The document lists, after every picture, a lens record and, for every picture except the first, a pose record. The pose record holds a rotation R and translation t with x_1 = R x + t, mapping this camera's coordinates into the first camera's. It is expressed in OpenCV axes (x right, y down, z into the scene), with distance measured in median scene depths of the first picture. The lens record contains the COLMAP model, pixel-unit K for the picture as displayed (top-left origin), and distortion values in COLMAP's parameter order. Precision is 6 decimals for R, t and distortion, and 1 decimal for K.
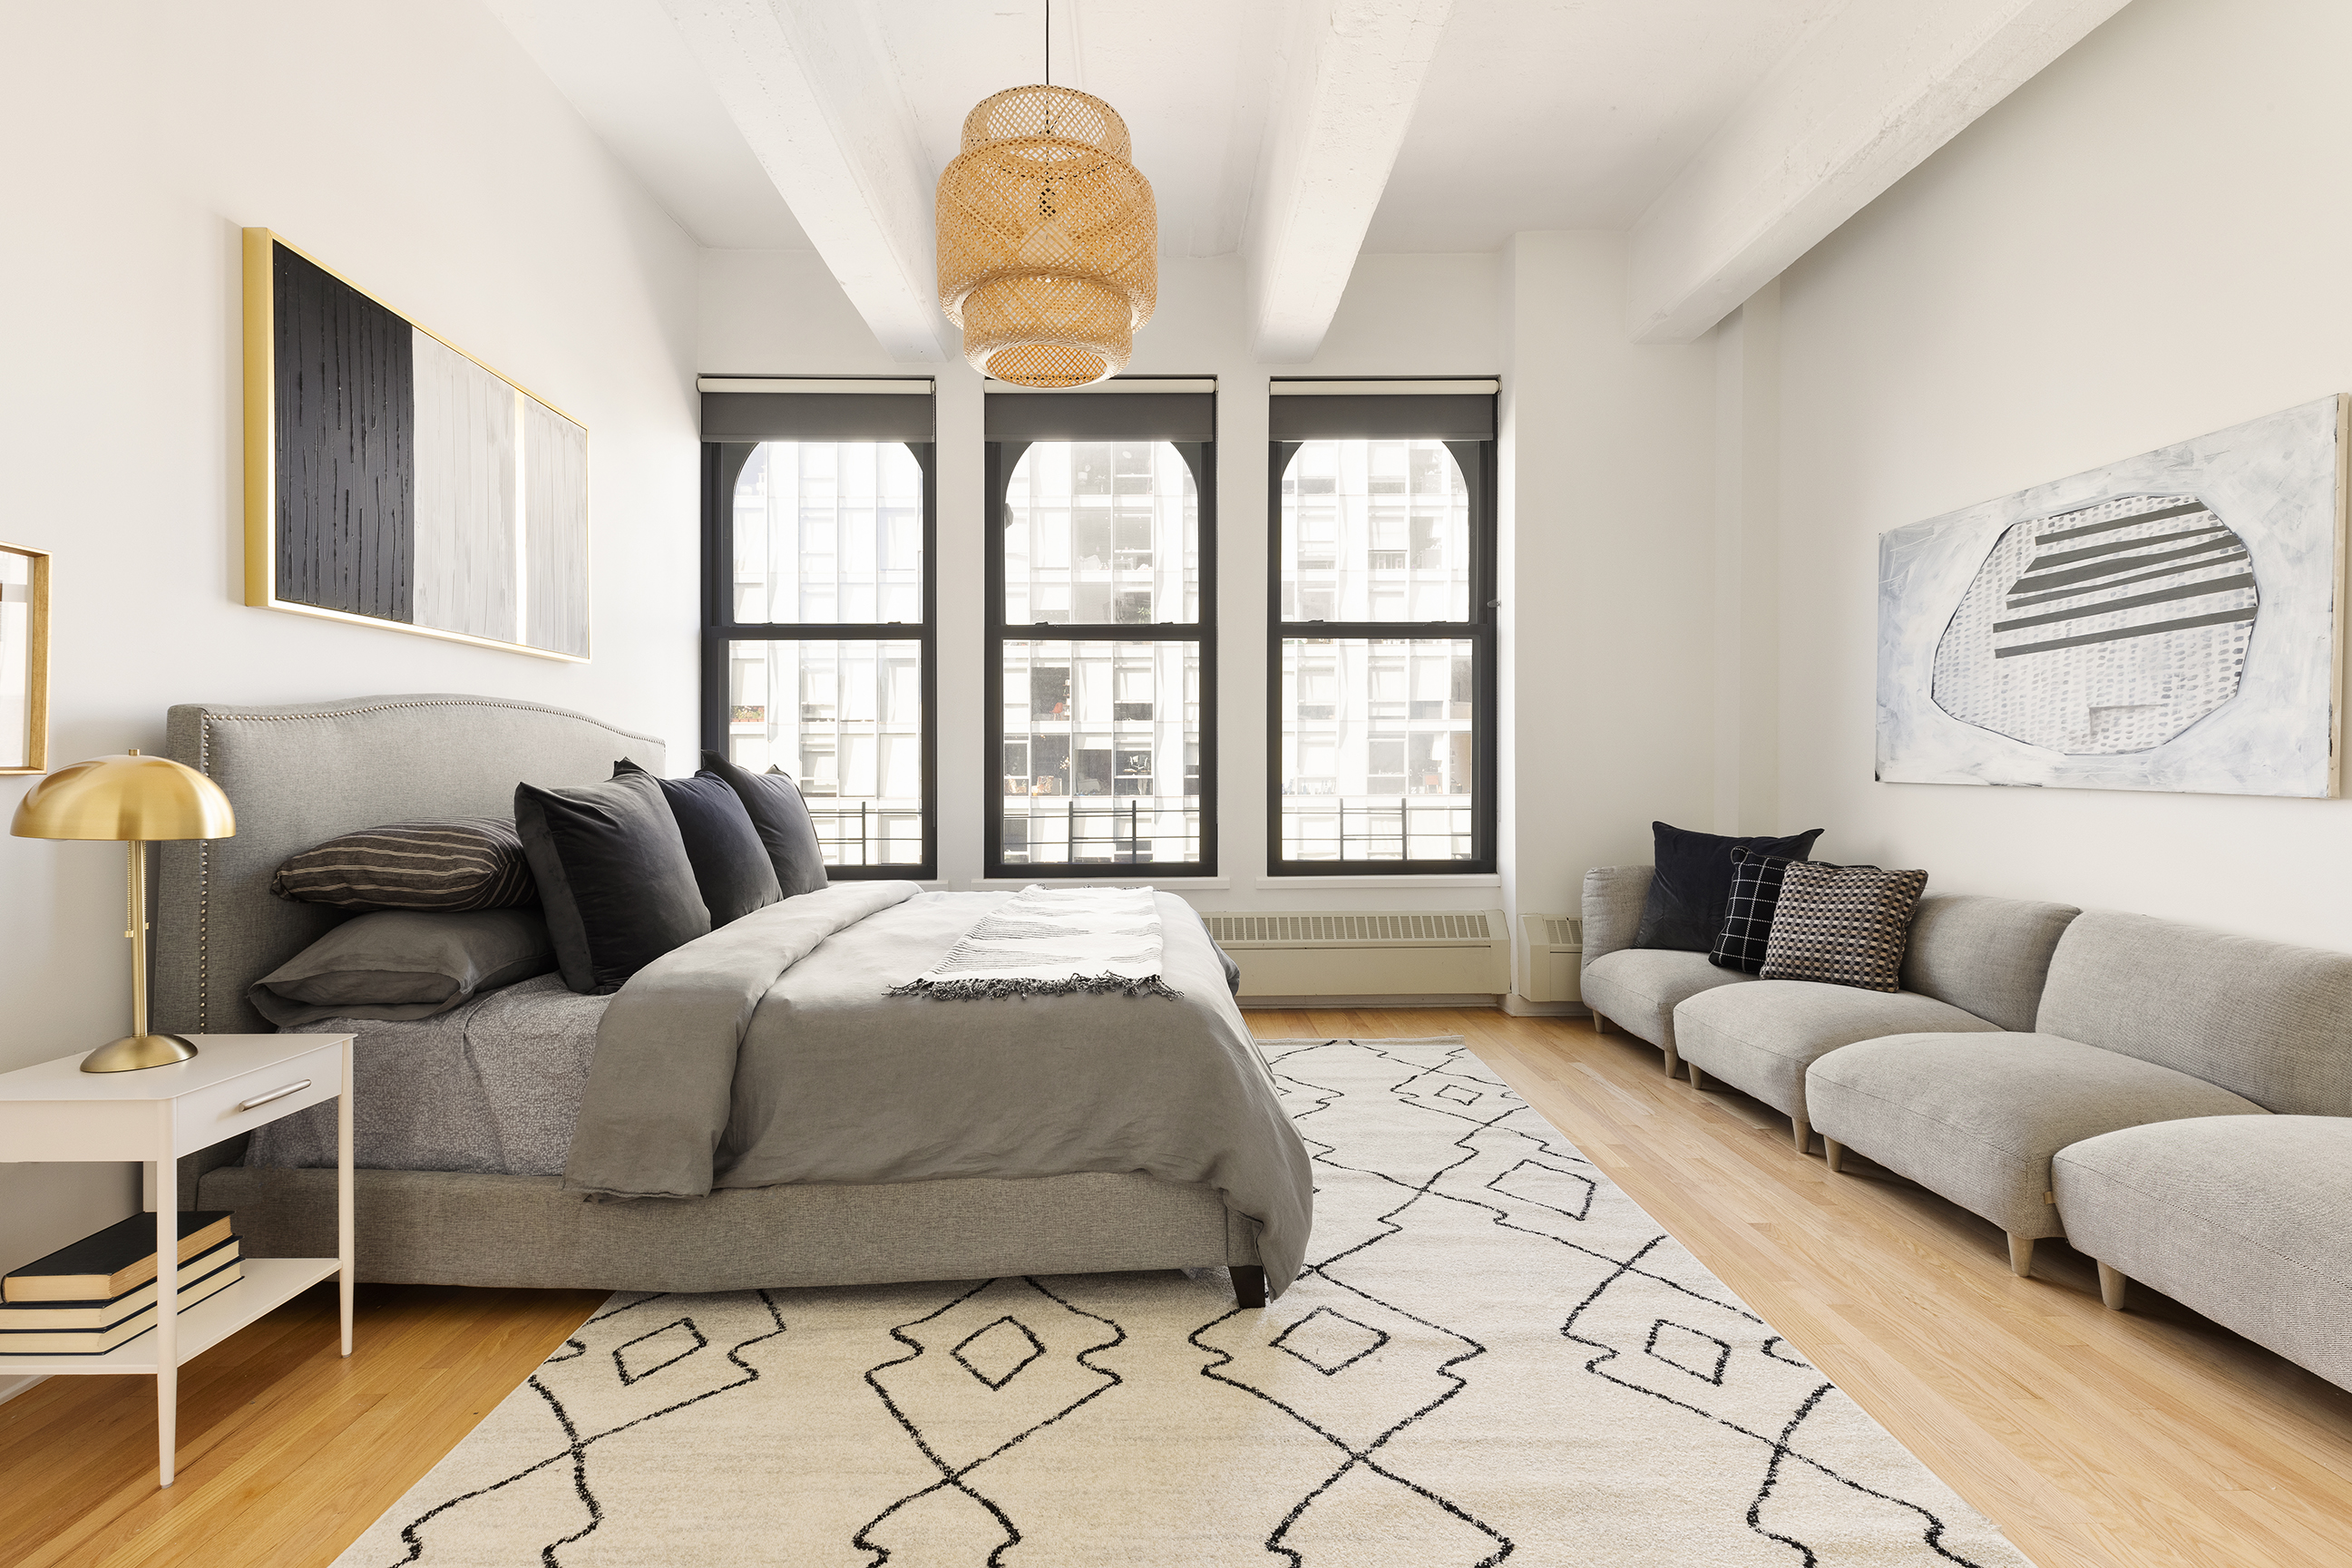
lens RADIAL K [[1069.0, 0, 1175.2], [0, 1069.0, 777.4], [0, 0, 1]] dist [0.000170, 0.000002]
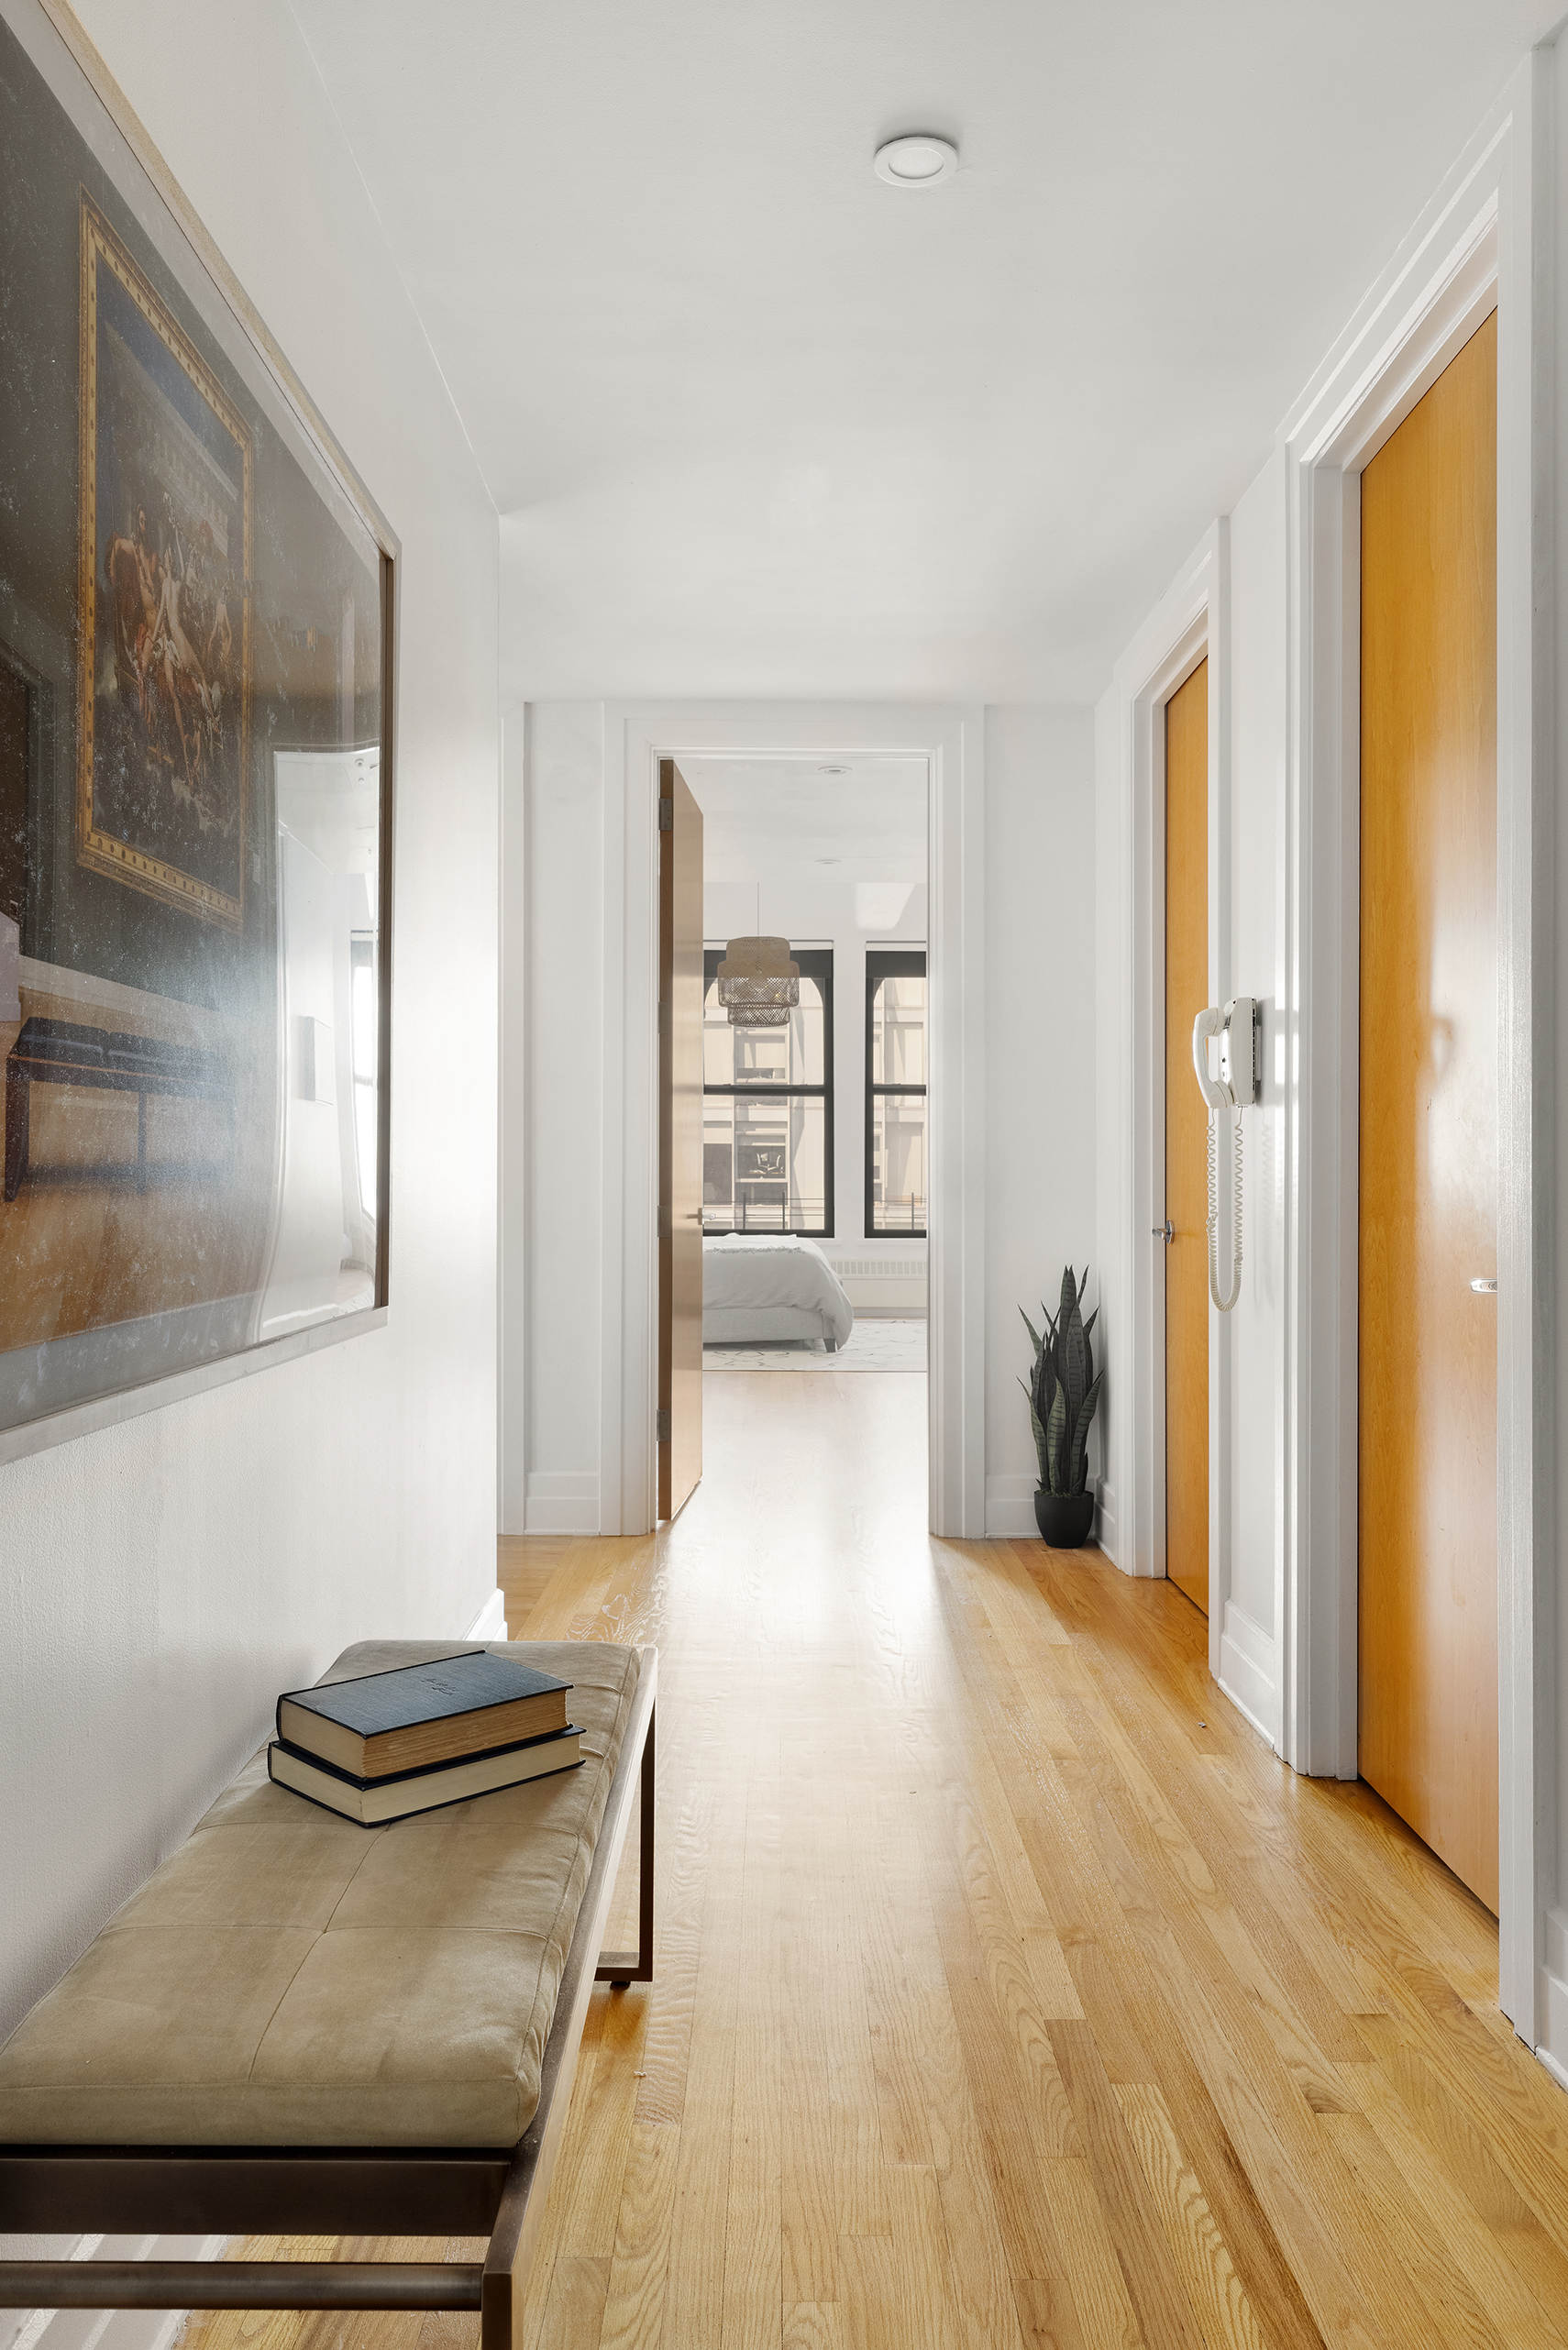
lens RADIAL K [[1744.7, 0, 784.1], [0, 1744.7, 1174.1], [0, 0, 1]] dist [0.000236, 0.000002]
pose [[0.999773, 0.003983, -0.020935, 0.018173], [-0.004096, 0.999977, -0.005352, 0.010497], [0.020914, 0.005437, 0.999767, -1.689452]]
